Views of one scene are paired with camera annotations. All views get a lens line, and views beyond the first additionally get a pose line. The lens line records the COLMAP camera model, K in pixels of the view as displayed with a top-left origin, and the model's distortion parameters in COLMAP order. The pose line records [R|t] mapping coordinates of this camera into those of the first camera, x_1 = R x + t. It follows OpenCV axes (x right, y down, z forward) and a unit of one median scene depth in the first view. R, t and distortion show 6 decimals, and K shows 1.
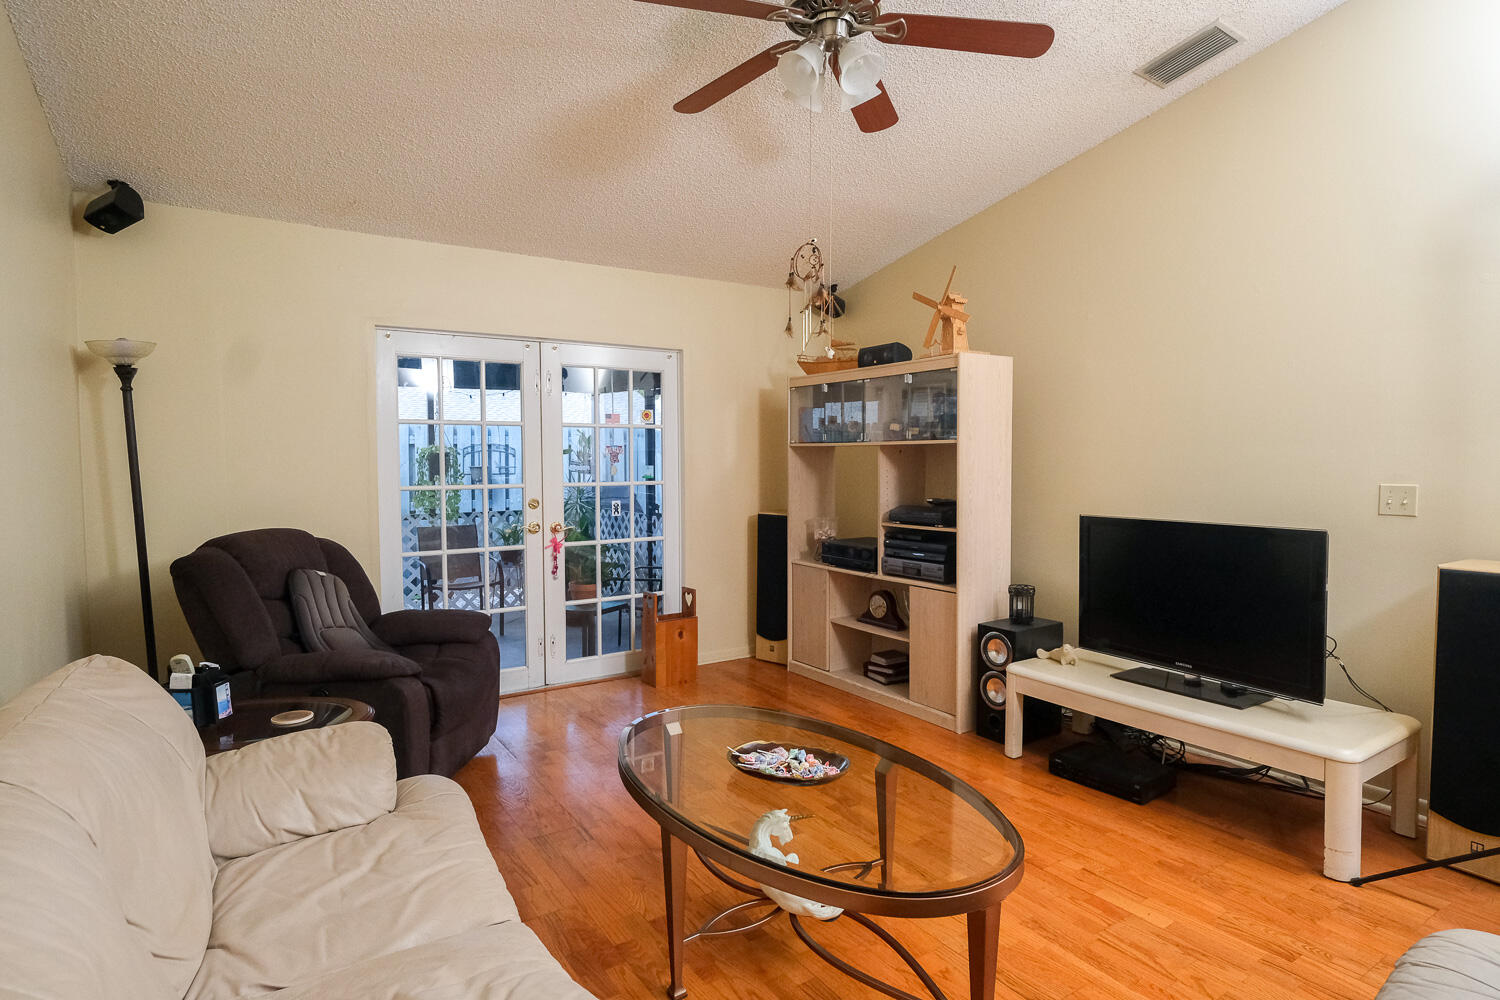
lens RADIAL K [[806.8, 0, 750.4], [0, 806.8, 494.8], [0, 0, 1]] dist [-0.000004, -0.001413]
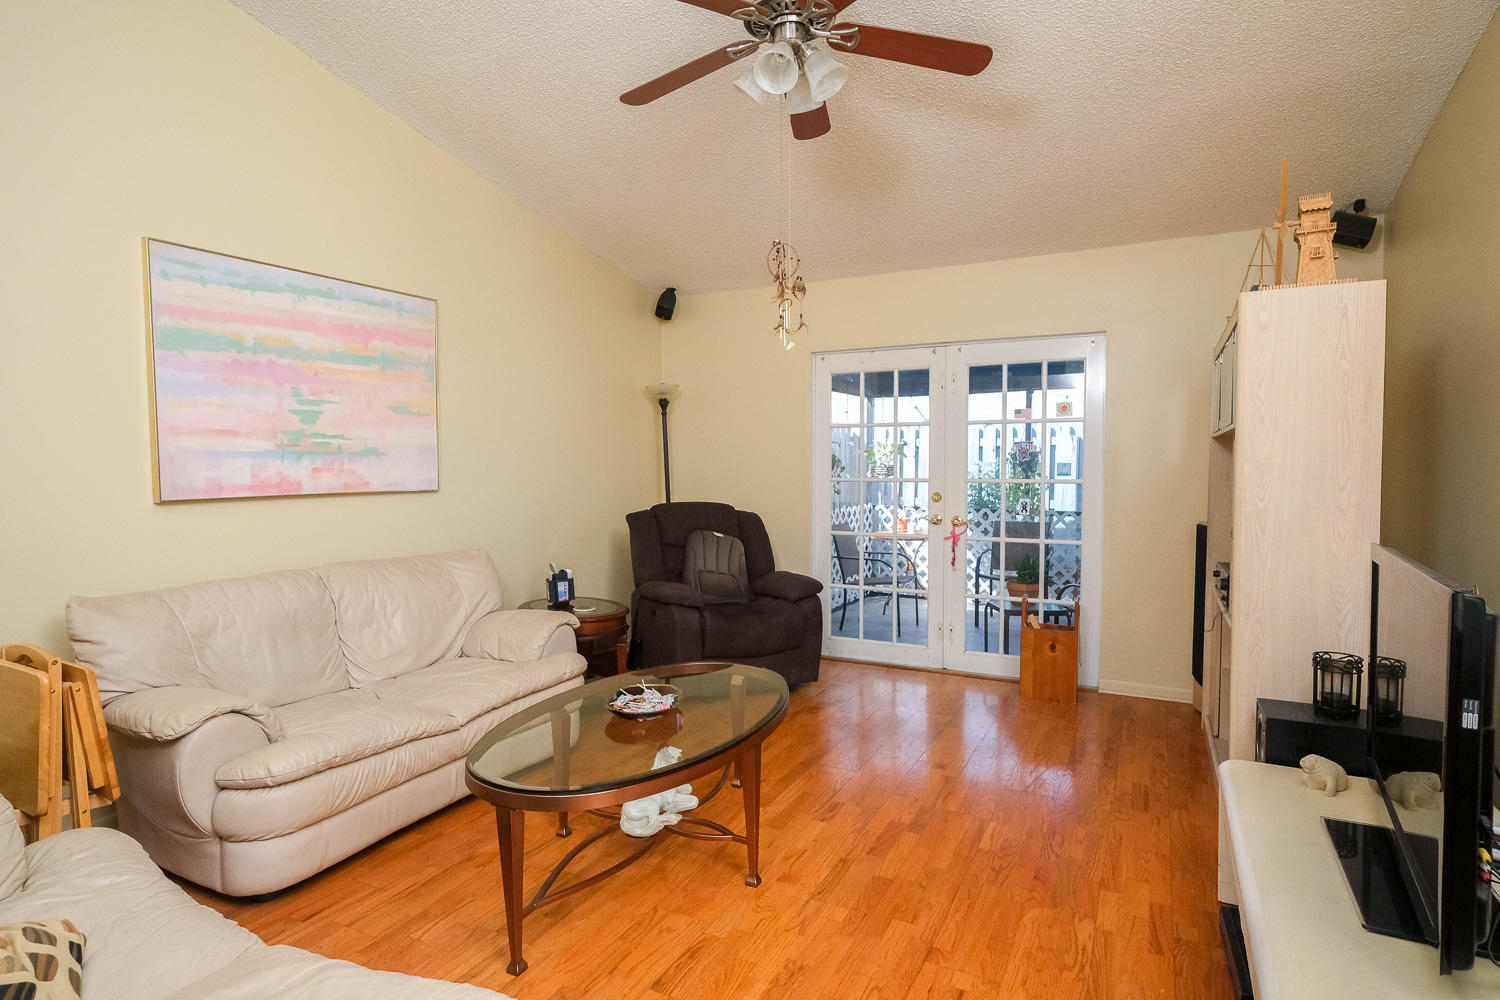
lens RADIAL K [[806.8, 0, 751.3], [0, 806.8, 503.0], [0, 0, 1]] dist [-0.000004, -0.001413]
pose [[0.480505, 0.046230, -0.875773, 0.565860], [-0.042278, 0.998670, 0.029521, -0.003313], [0.875972, 0.022841, 0.481820, 0.267237]]
